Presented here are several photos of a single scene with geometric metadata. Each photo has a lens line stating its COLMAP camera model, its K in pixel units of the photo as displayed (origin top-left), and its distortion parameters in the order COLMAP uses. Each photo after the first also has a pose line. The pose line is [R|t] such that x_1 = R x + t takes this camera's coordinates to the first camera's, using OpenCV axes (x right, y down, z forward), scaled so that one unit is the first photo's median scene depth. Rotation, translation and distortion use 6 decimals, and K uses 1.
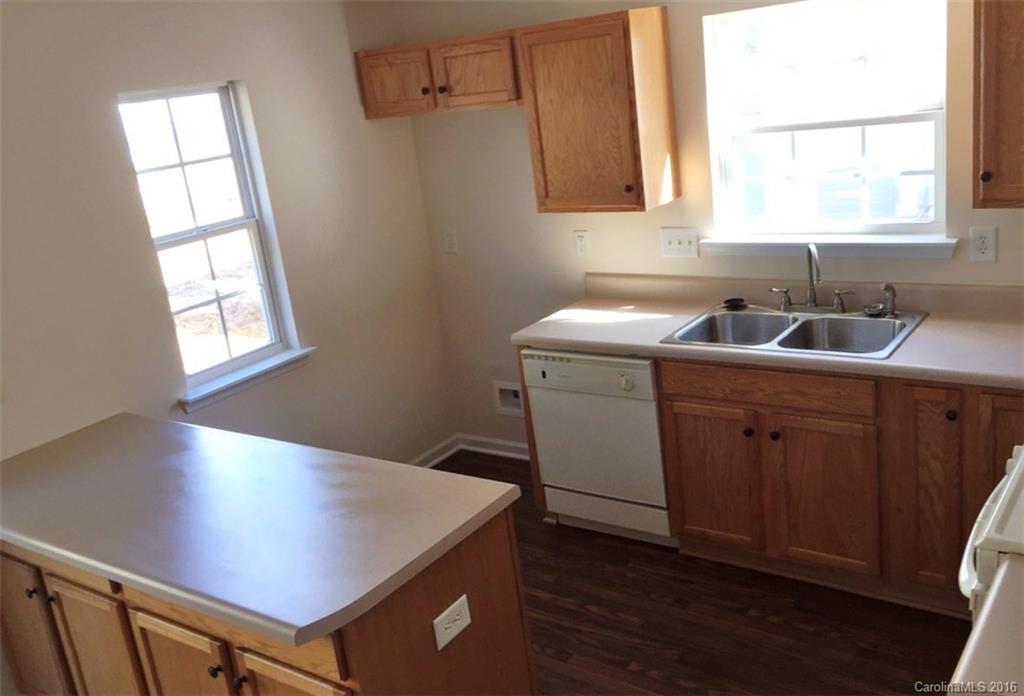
lens RADIAL K [[959.5, 0, 511.0], [0, 959.5, 344.5], [0, 0, 1]] dist [0.048485, 0.000000]
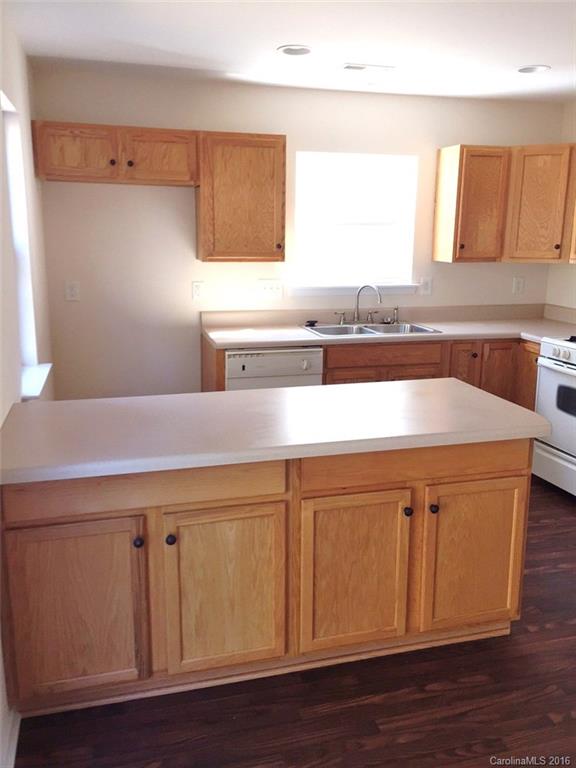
lens RADIAL K [[654.8, 0, 284.1], [0, 654.8, 377.1], [0, 0, 1]] dist [0.054846, -0.081452]
pose [[0.608406, -0.038863, 0.792674, -0.716331], [0.140563, 0.988286, -0.059434, 0.113494], [-0.781079, 0.147580, 0.606742, 0.358449]]
